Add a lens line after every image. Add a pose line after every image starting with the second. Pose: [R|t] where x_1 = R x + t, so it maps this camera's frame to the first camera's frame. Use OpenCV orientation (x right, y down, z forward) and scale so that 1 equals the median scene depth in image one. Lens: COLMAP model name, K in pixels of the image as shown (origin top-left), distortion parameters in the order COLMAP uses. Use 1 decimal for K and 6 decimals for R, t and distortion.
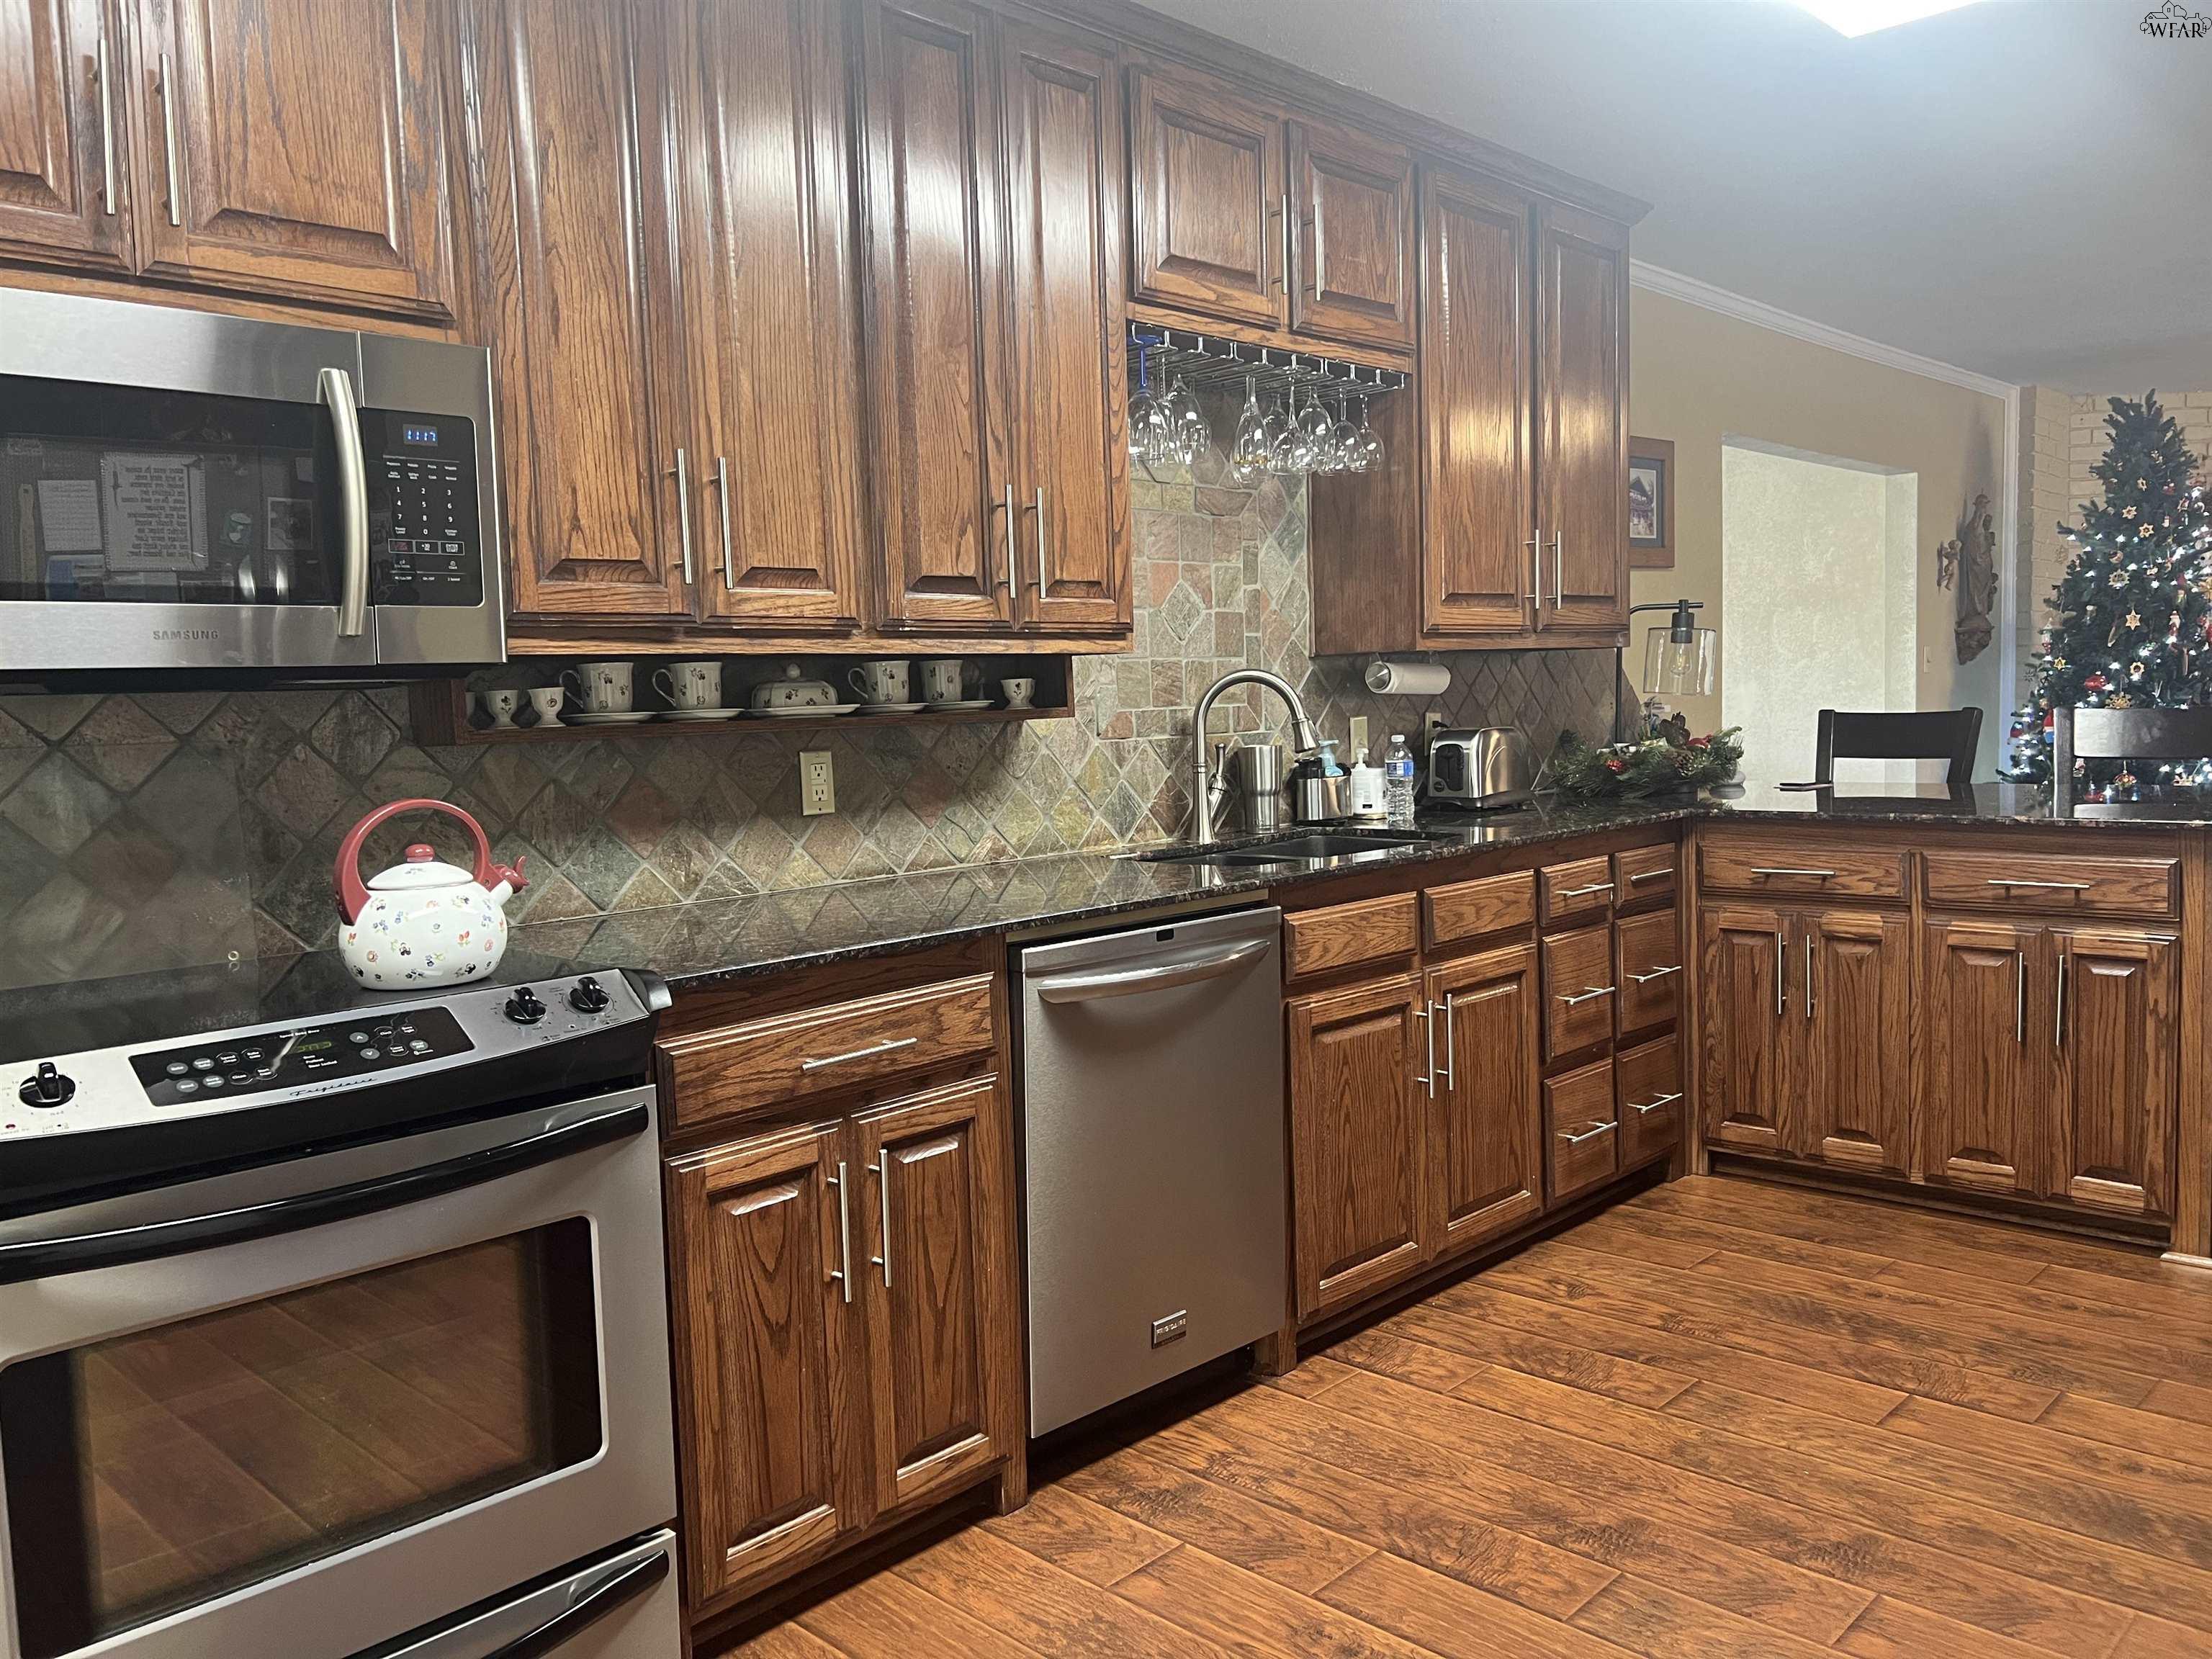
lens RADIAL K [[1668.6, 0, 1122.7], [0, 1668.6, 825.9], [0, 0, 1]] dist [0.056004, -0.065532]
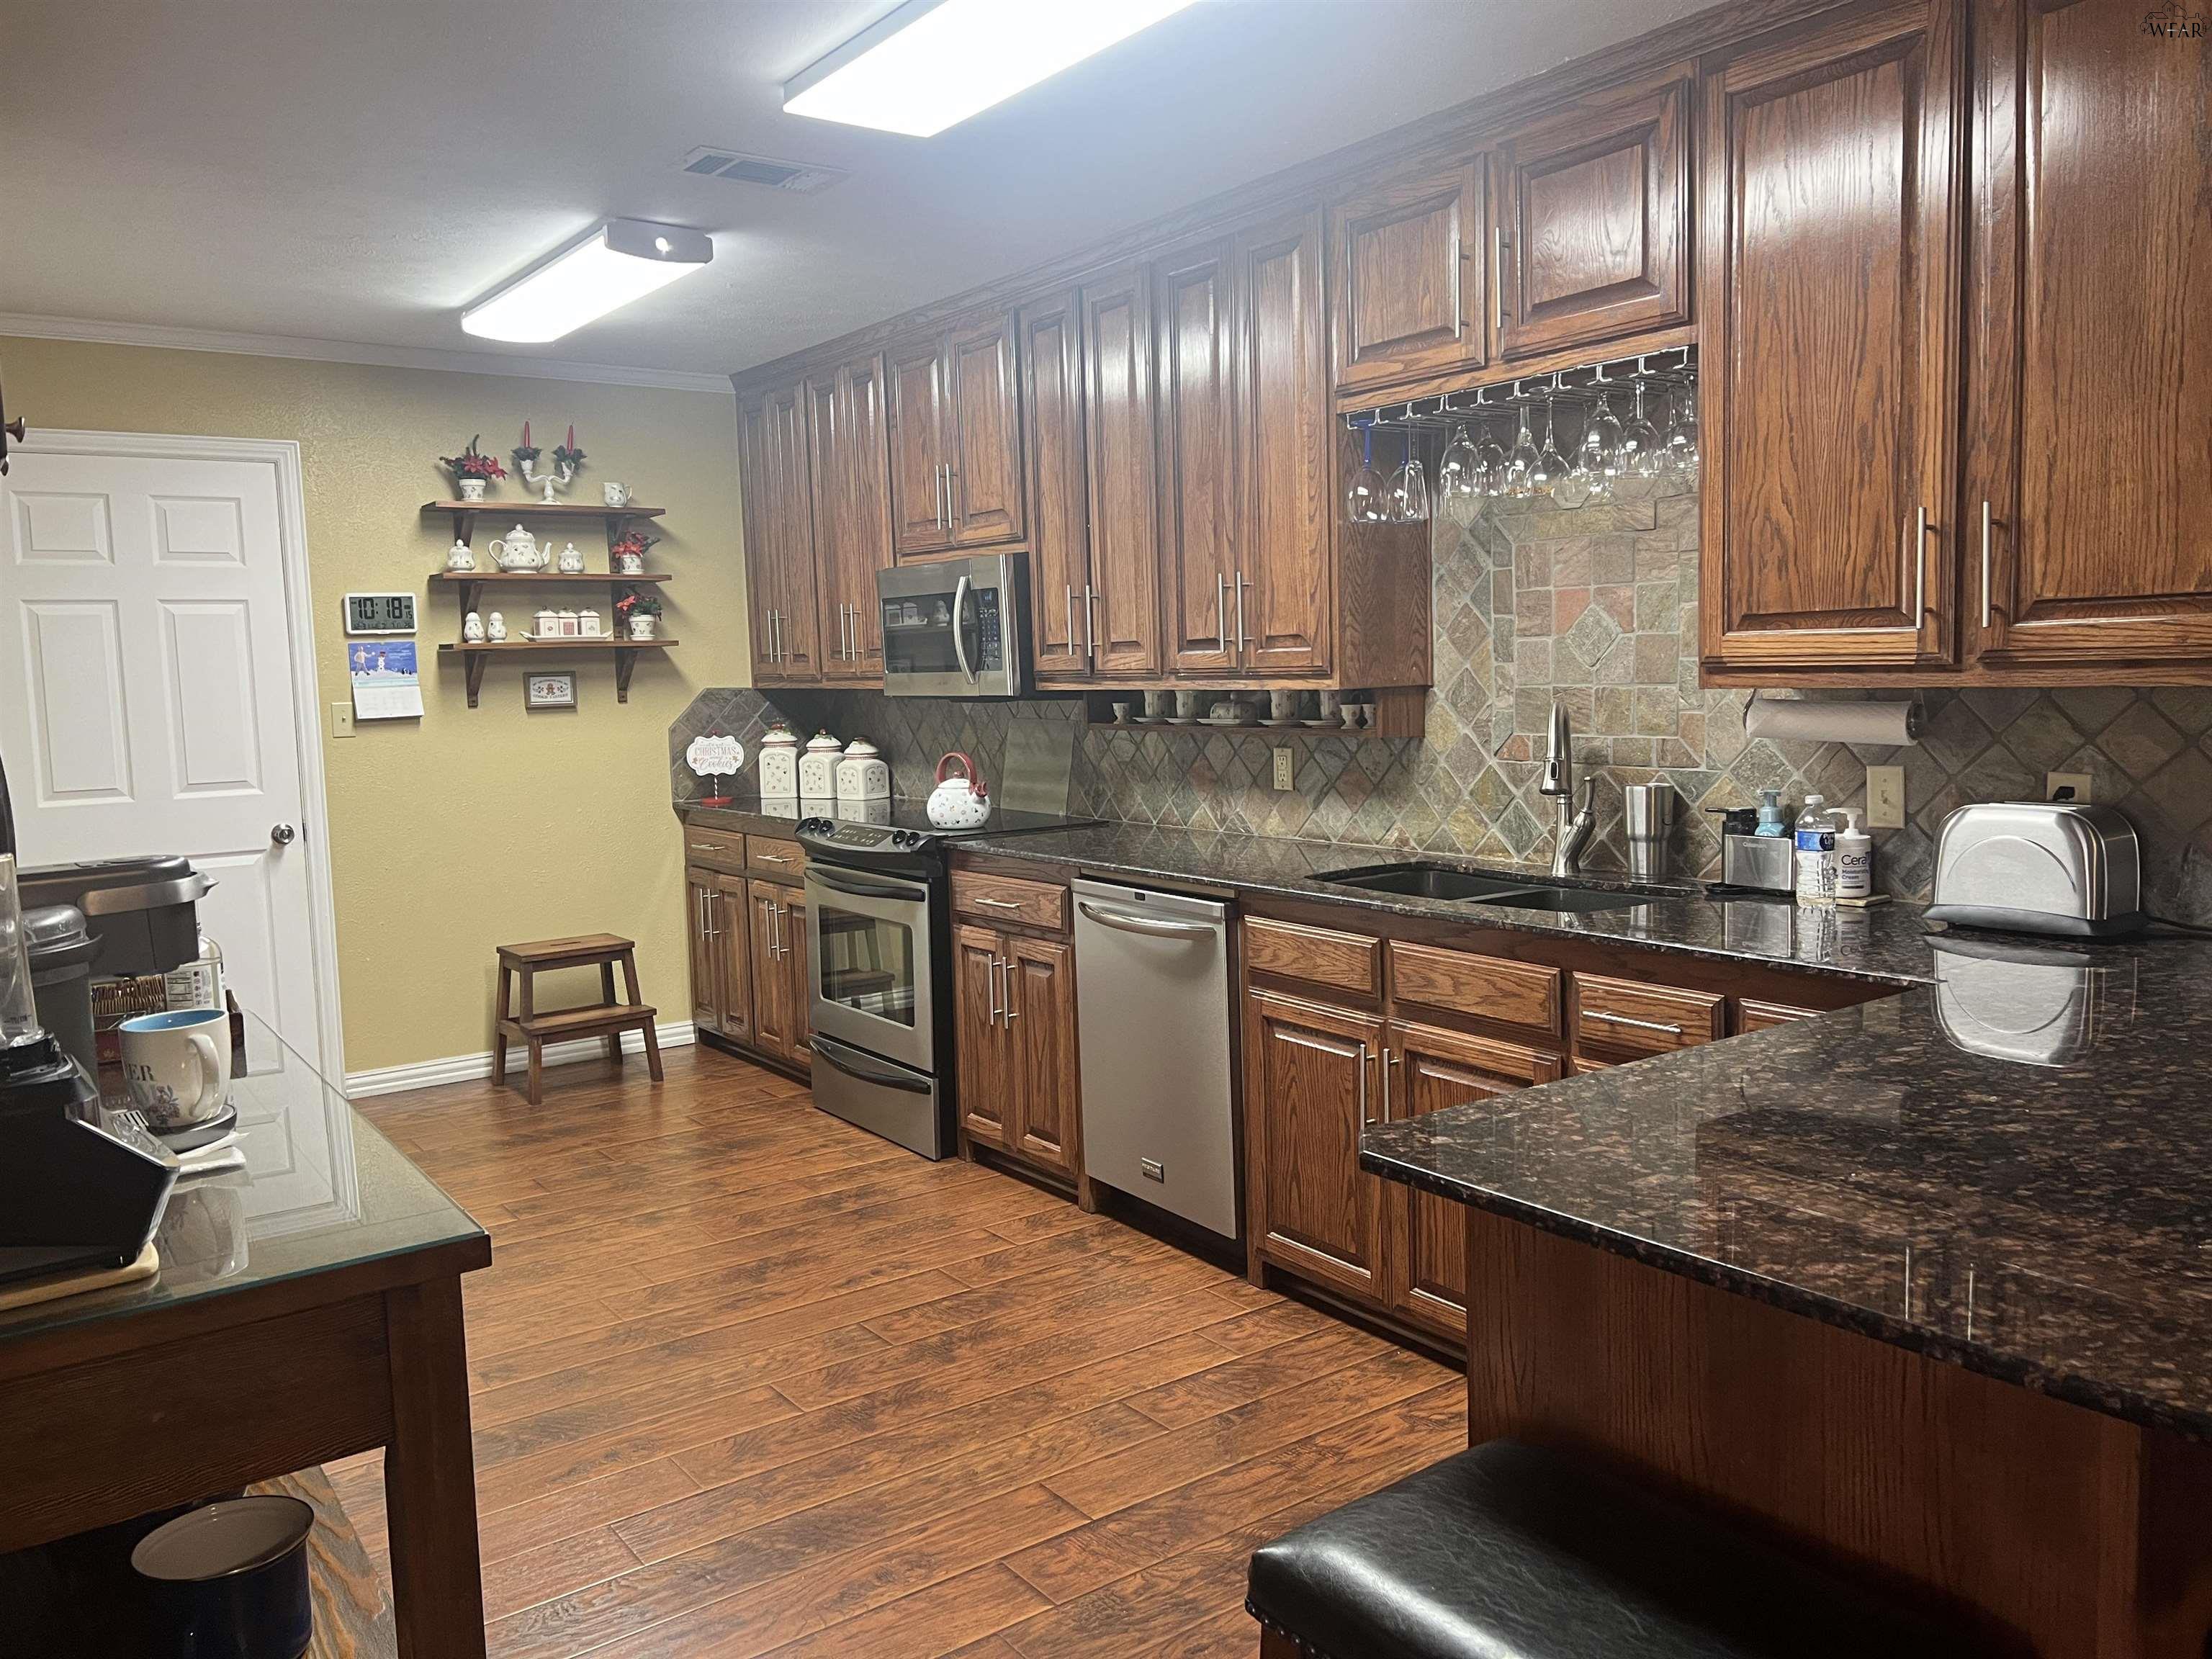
lens RADIAL K [[1668.6, 0, 1116.6], [0, 1668.6, 816.6], [0, 0, 1]] dist [0.056004, -0.065532]
pose [[-0.167712, 0.130697, -0.977134, 1.250205], [-0.044989, 0.989126, 0.140023, -0.178167], [0.984809, 0.067443, -0.160008, 1.059140]]
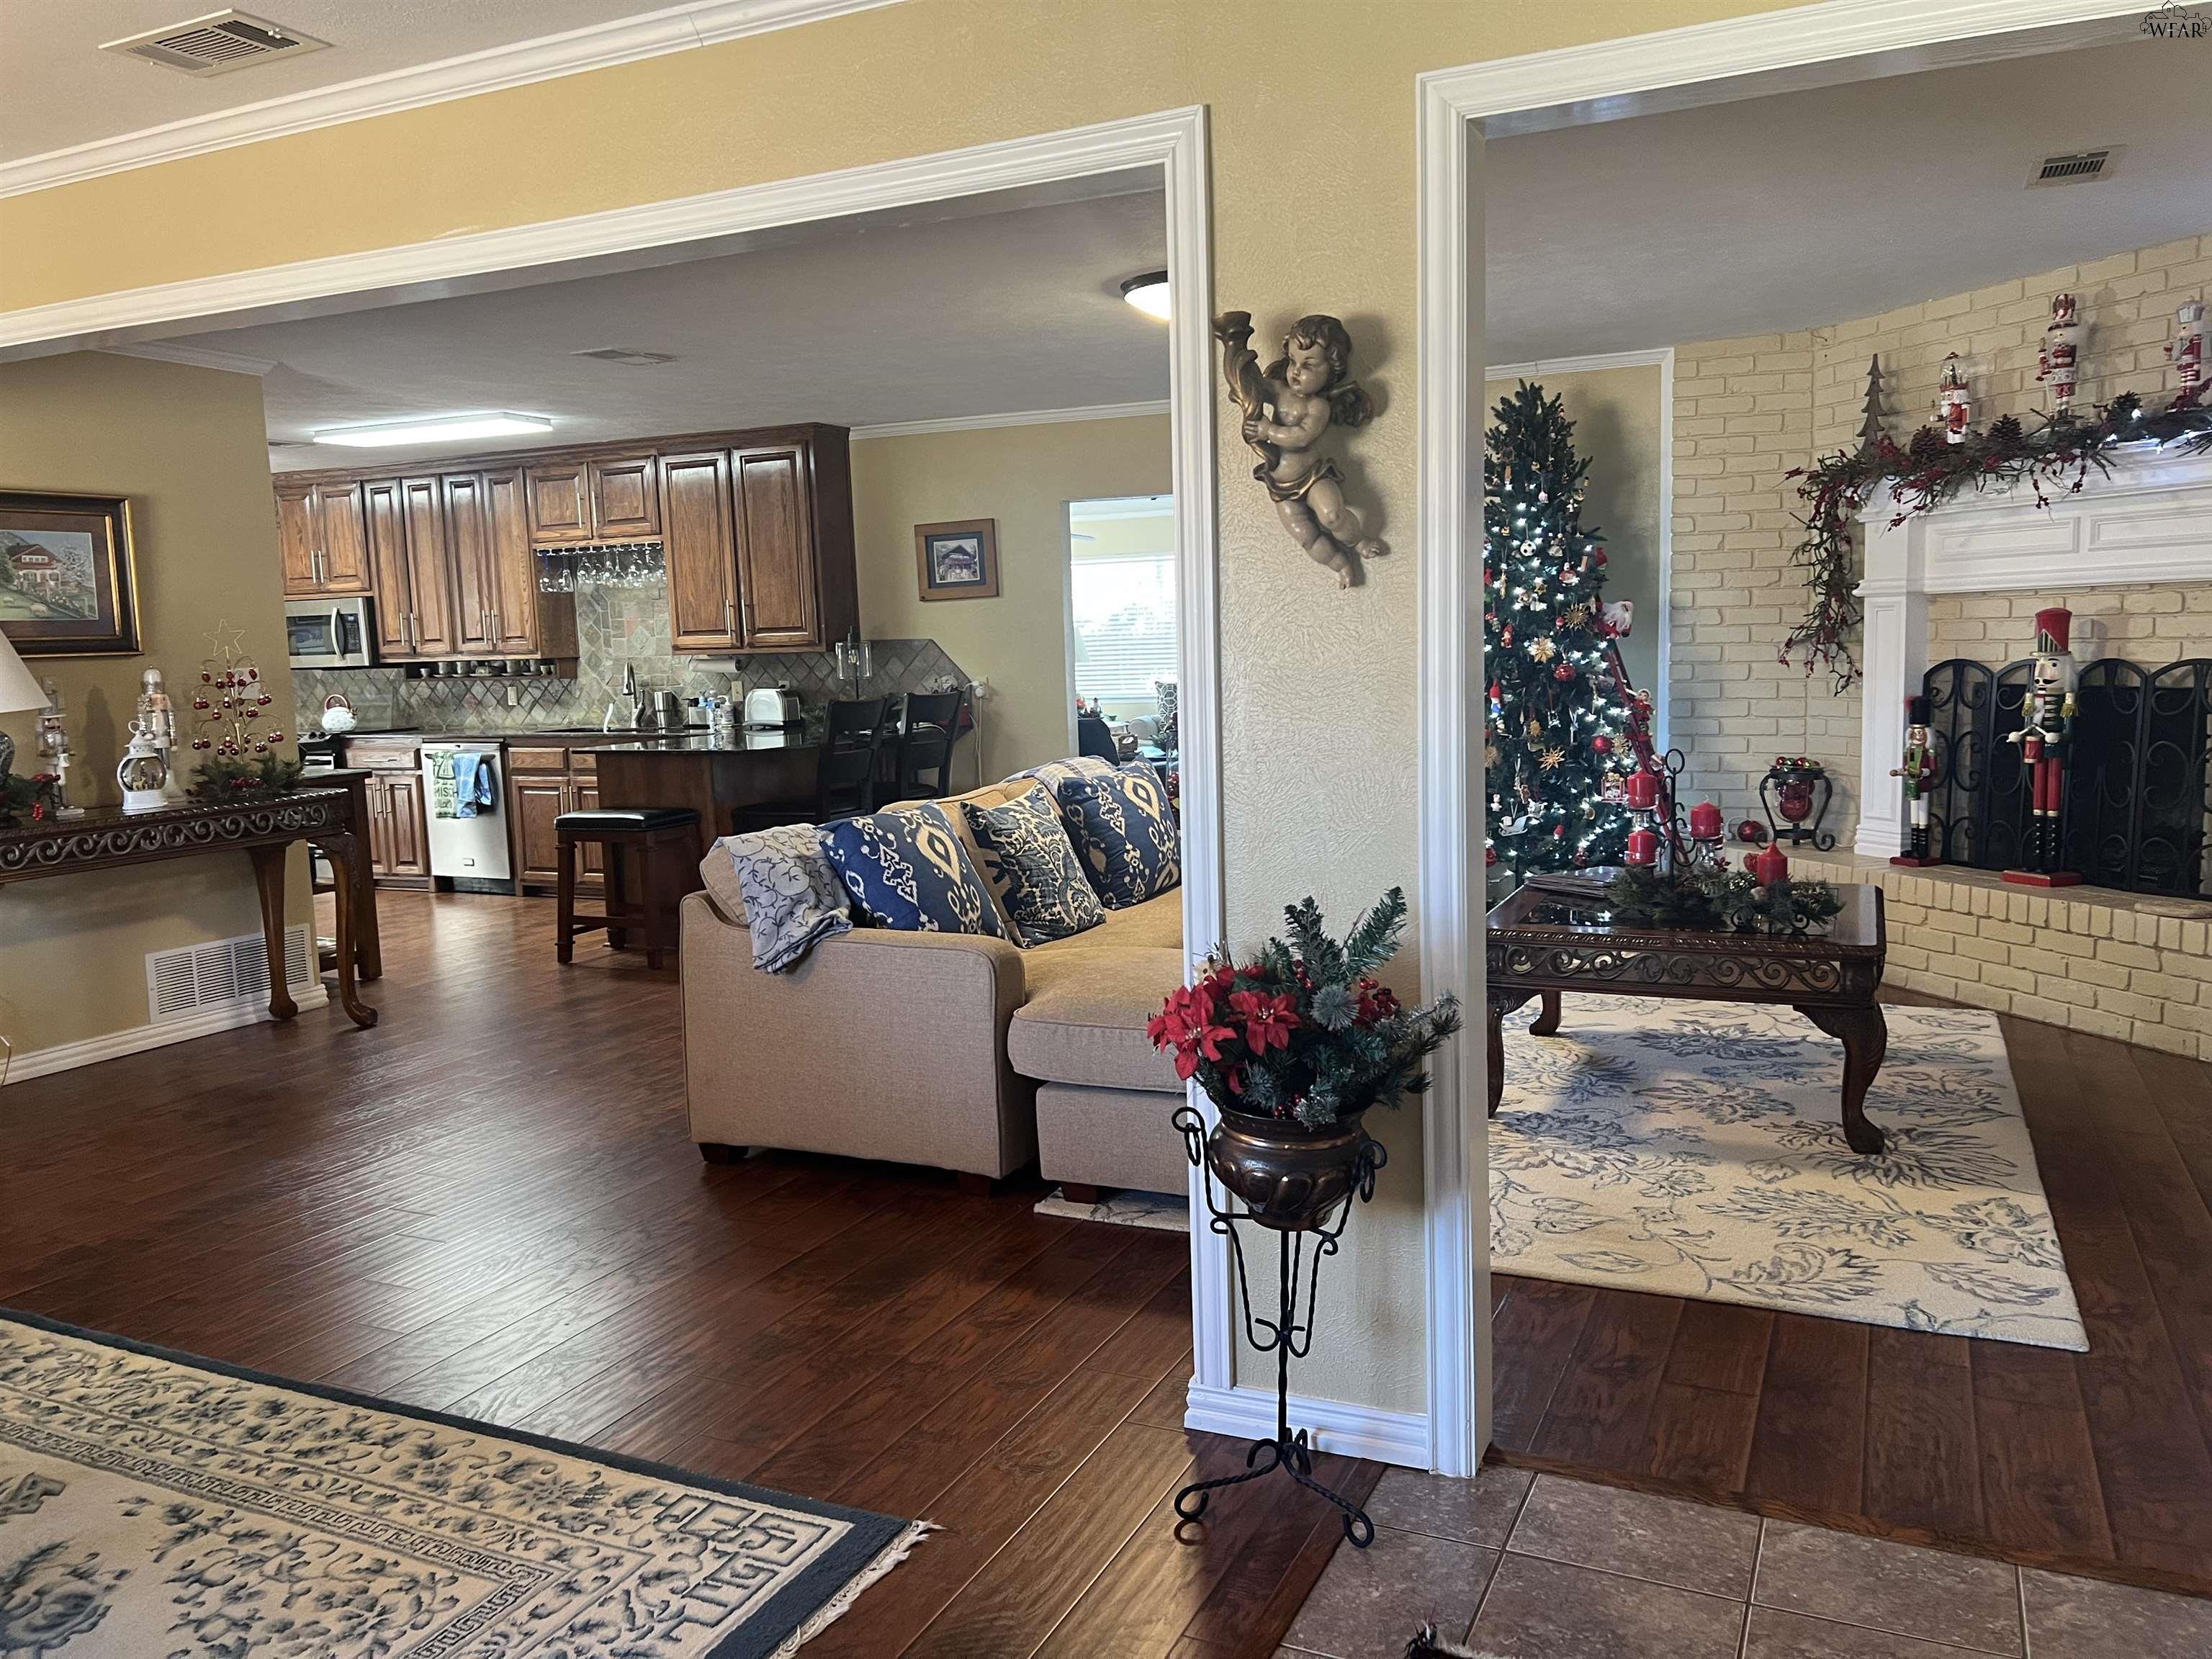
lens RADIAL K [[1668.6, 0, 1138.5], [0, 1668.6, 829.1], [0, 0, 1]] dist [0.056004, -0.065532]
pose [[0.331962, 0.133661, -0.933775, 3.288173], [-0.055504, 0.990963, 0.122115, -0.233028], [0.941658, 0.011290, 0.336381, 1.017565]]
